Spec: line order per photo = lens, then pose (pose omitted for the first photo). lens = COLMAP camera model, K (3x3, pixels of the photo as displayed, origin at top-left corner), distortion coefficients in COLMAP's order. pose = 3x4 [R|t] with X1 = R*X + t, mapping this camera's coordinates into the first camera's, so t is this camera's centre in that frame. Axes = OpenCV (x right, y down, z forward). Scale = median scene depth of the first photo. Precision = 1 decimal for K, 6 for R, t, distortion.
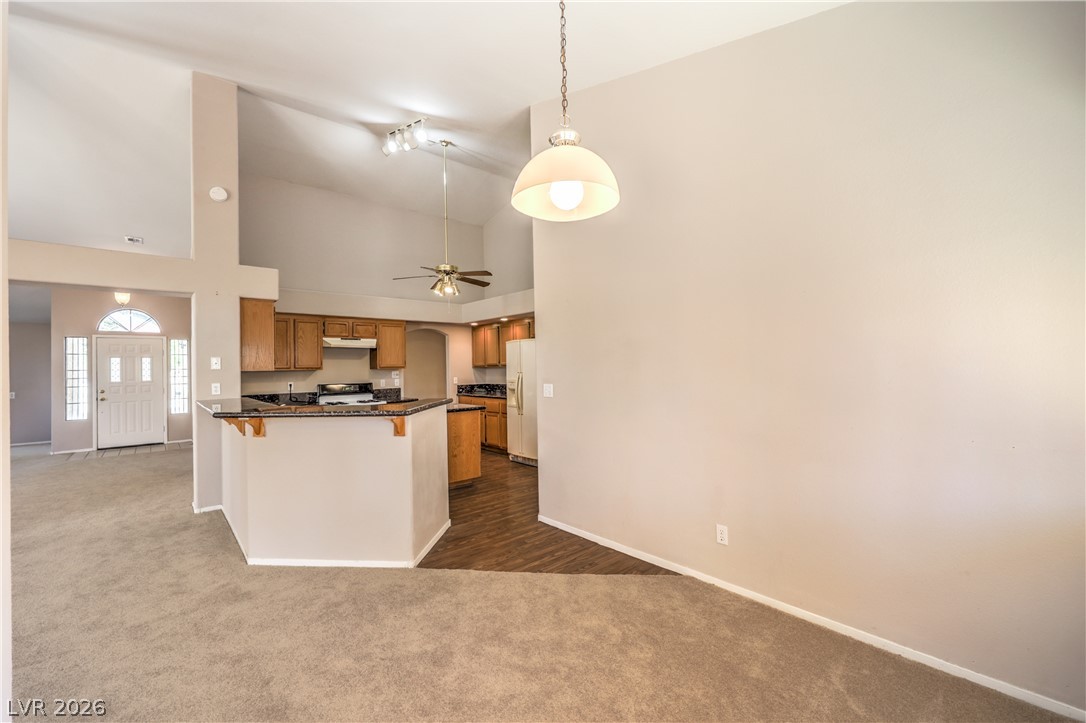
lens RADIAL K [[445.4, 0, 543.0], [0, 445.4, 361.5], [0, 0, 1]] dist [0.000613, -0.000069]
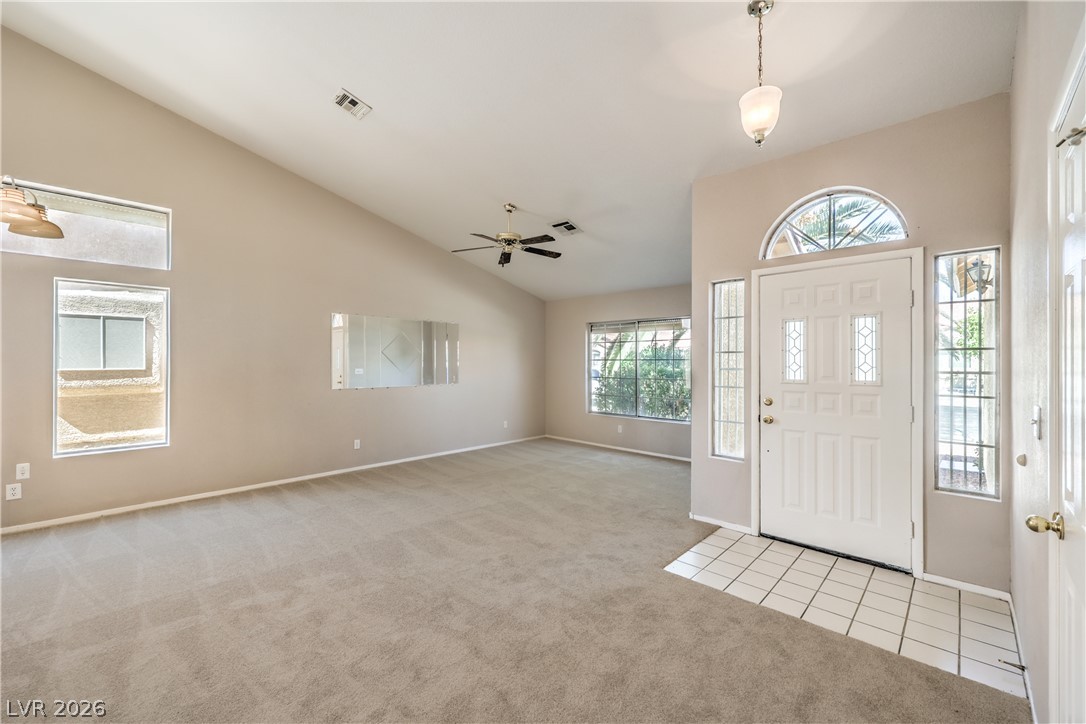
lens RADIAL K [[437.4, 0, 544.8], [0, 437.4, 362.3], [0, 0, 1]] dist [-0.000464, -0.000076]
pose [[0.092675, 0.020957, -0.995476, -0.599961], [0.005719, 0.999751, 0.021579, 0.020000], [0.995680, -0.007693, 0.092532, 0.755571]]
